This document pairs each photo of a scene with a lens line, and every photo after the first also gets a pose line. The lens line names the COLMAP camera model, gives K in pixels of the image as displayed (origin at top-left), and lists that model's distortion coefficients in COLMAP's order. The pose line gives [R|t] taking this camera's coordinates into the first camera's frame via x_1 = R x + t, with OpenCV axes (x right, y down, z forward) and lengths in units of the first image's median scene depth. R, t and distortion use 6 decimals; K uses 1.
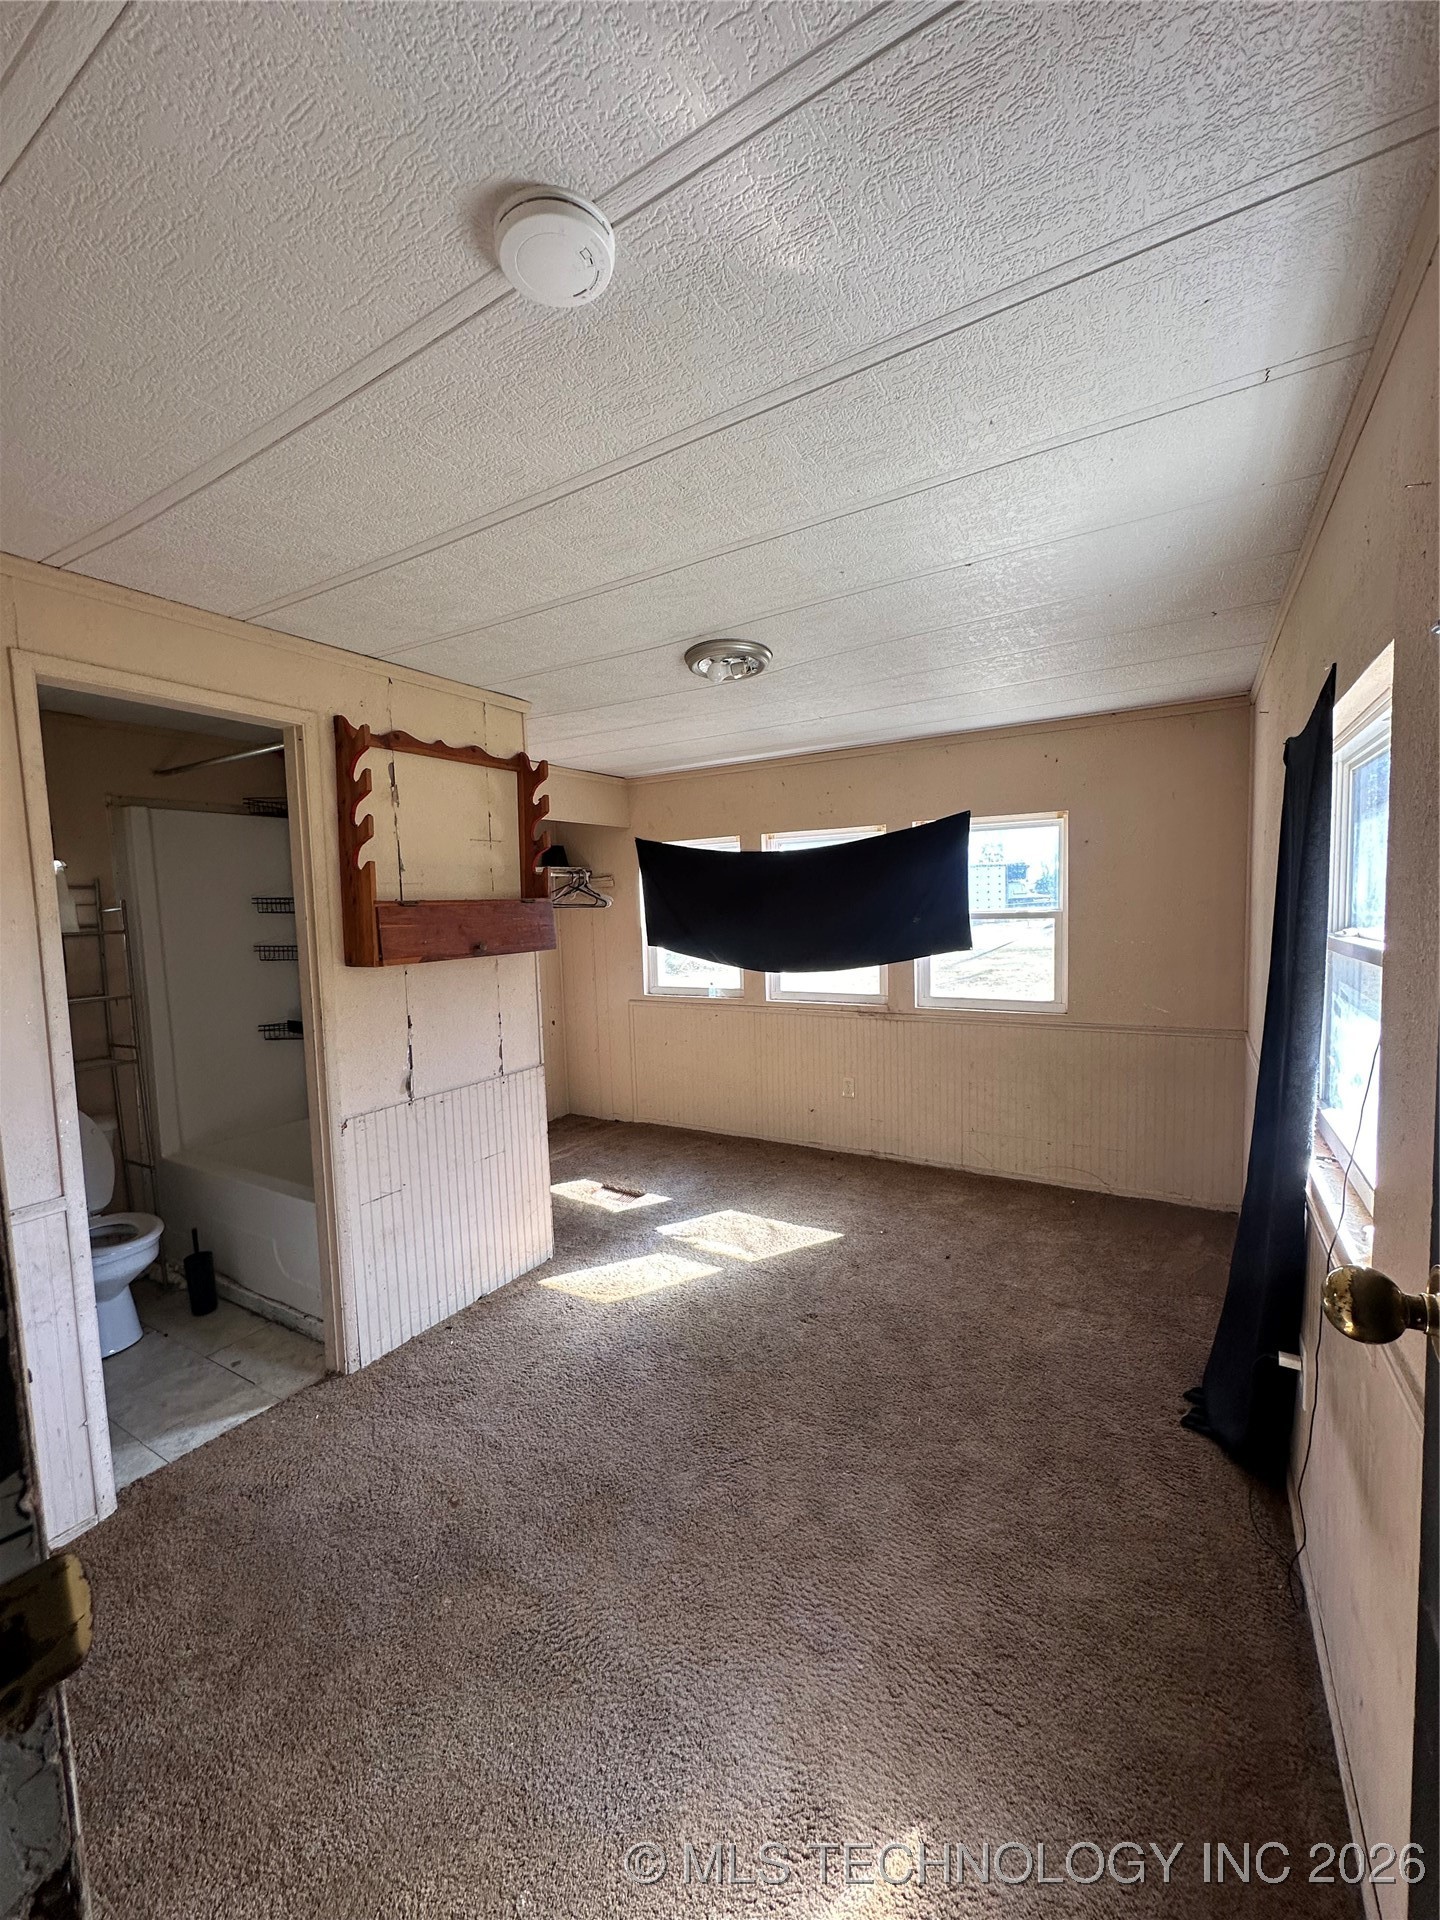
lens RADIAL K [[763.3, 0, 717.0], [0, 763.3, 962.6], [0, 0, 1]] dist [-0.004752, 0.000935]
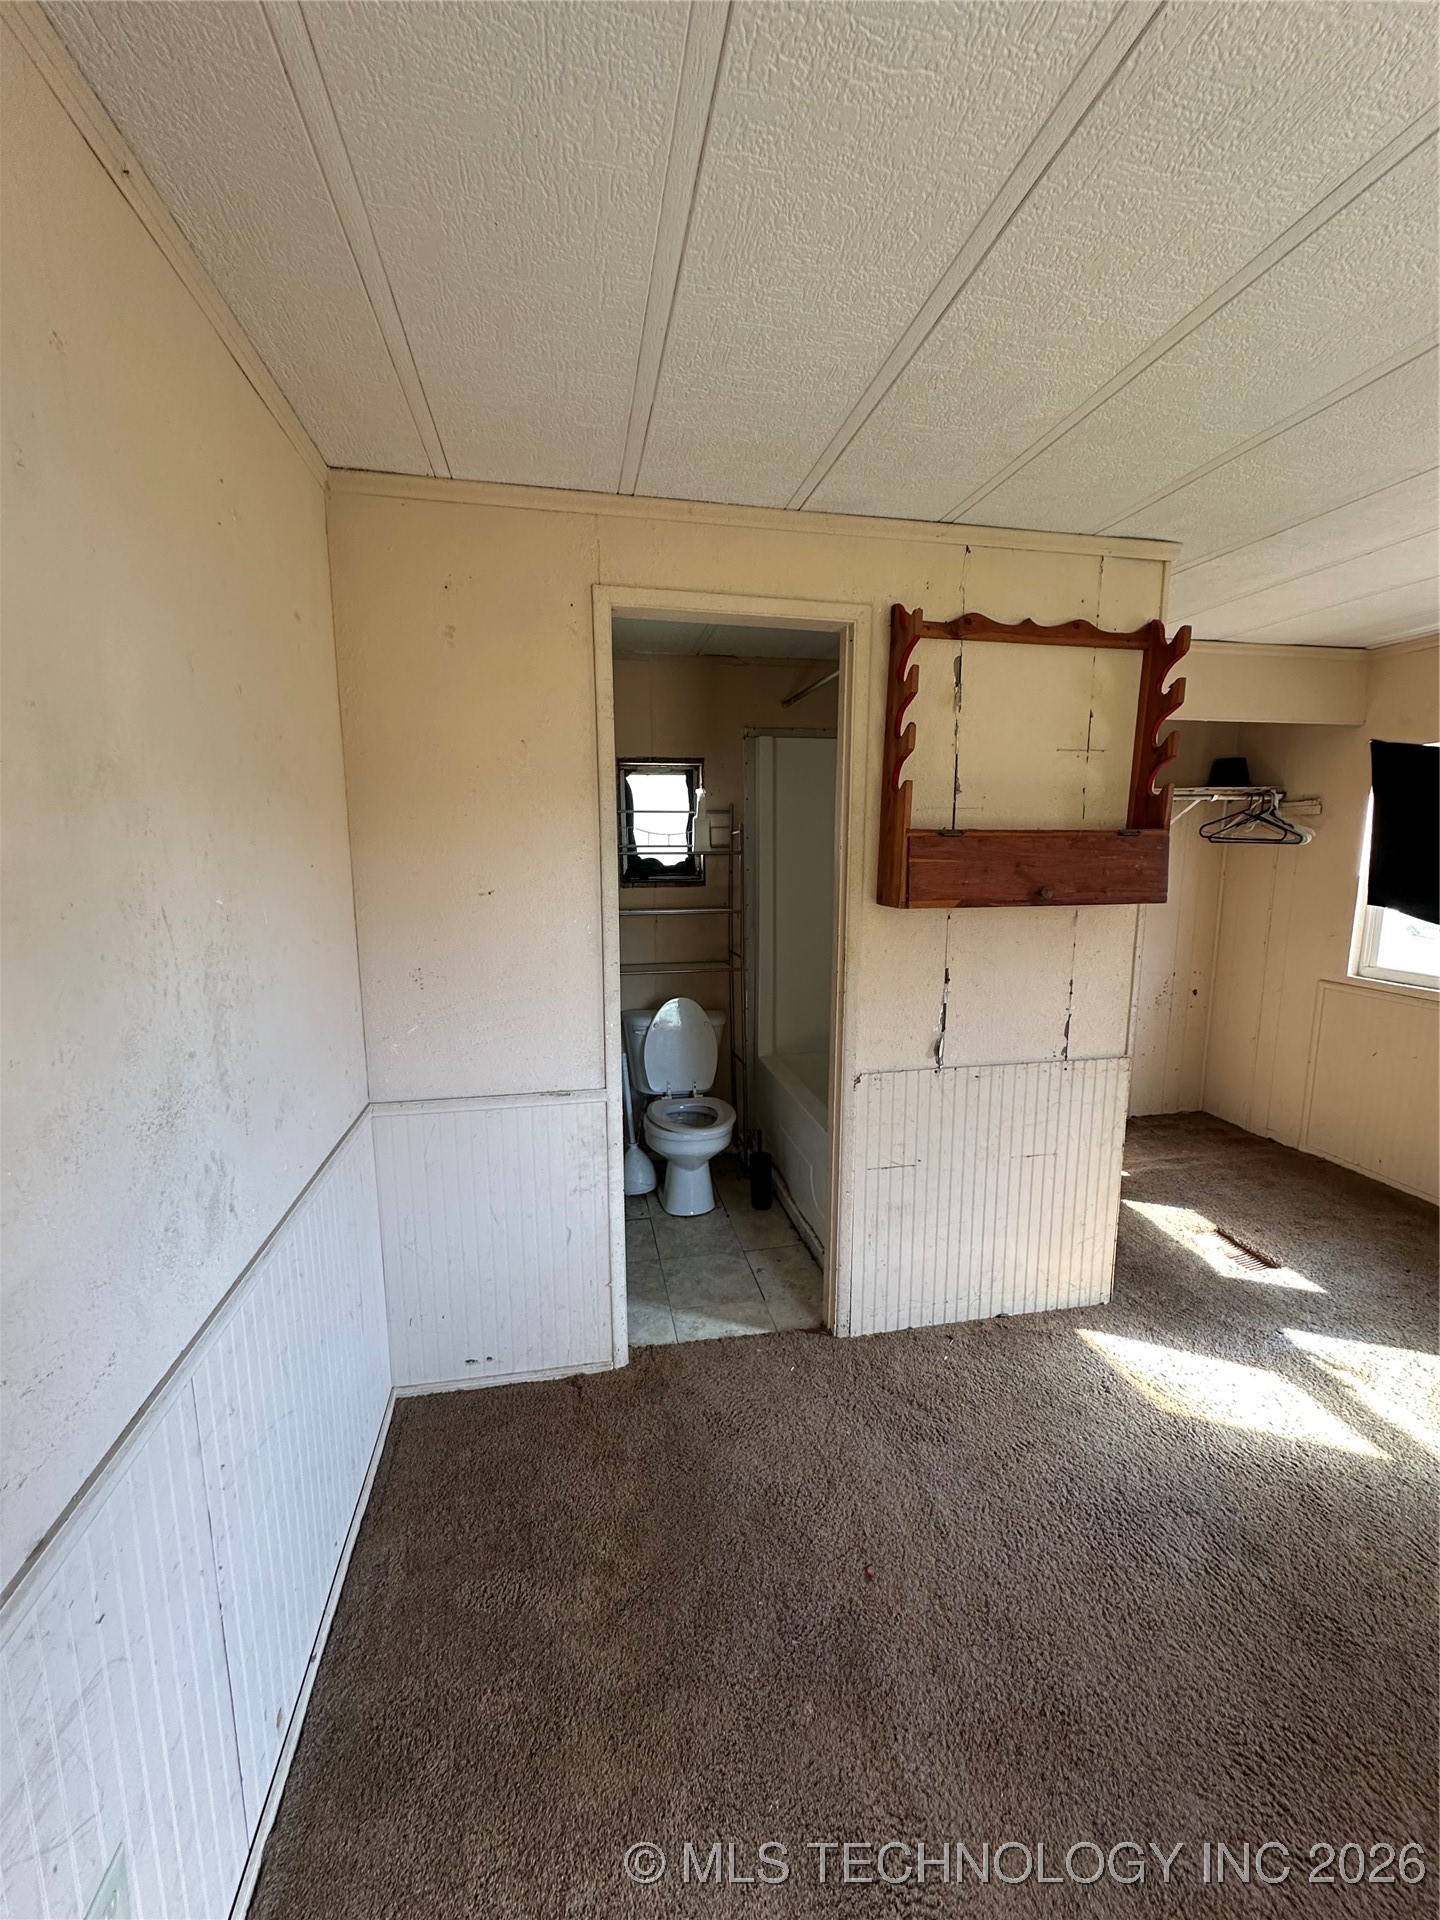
lens RADIAL K [[763.3, 0, 721.5], [0, 763.3, 959.4], [0, 0, 1]] dist [-0.004752, 0.000935]
pose [[0.675196, 0.143574, -0.723531, 0.030448], [-0.078564, 0.989293, 0.122995, -0.022252], [0.733443, -0.026202, 0.679246, 0.237749]]
